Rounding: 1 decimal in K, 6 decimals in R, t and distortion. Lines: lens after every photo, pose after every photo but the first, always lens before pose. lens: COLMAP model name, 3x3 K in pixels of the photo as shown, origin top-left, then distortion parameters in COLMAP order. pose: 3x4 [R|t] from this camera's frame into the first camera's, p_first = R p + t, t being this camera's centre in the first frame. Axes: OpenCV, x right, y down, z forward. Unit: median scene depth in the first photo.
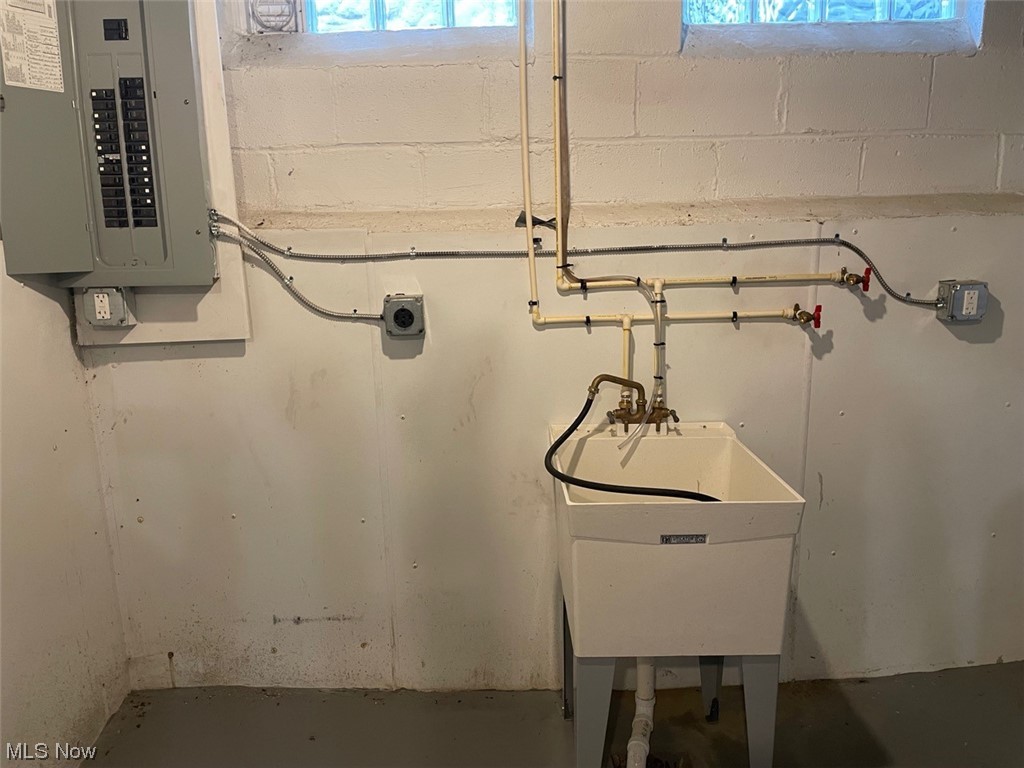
lens RADIAL K [[768.0, 0, 512.0], [0, 768.0, 384.0], [0, 0, 1]] dist [0.080173, -0.105244]
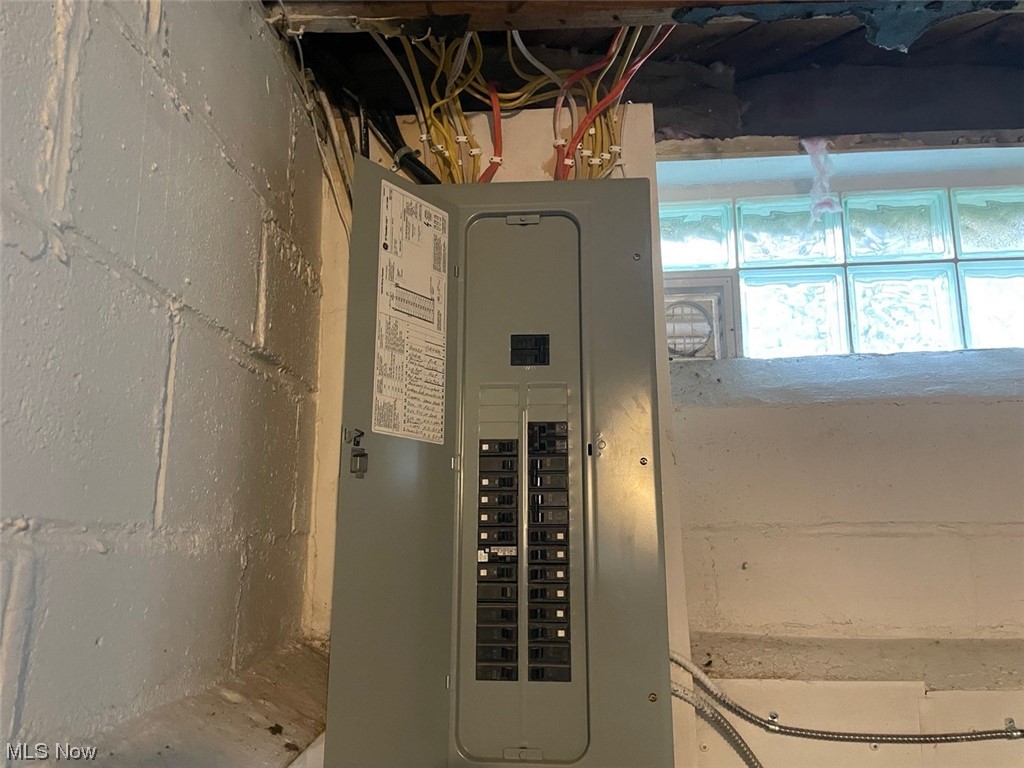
lens RADIAL K [[768.0, 0, 512.0], [0, 768.0, 384.0], [0, 0, 1]] dist [0.080173, -0.105244]
pose [[0.998114, 0.002345, -0.061337, -0.472401], [-0.026598, 0.917100, -0.397768, -0.179441], [0.055319, 0.398650, 0.915433, 0.434546]]
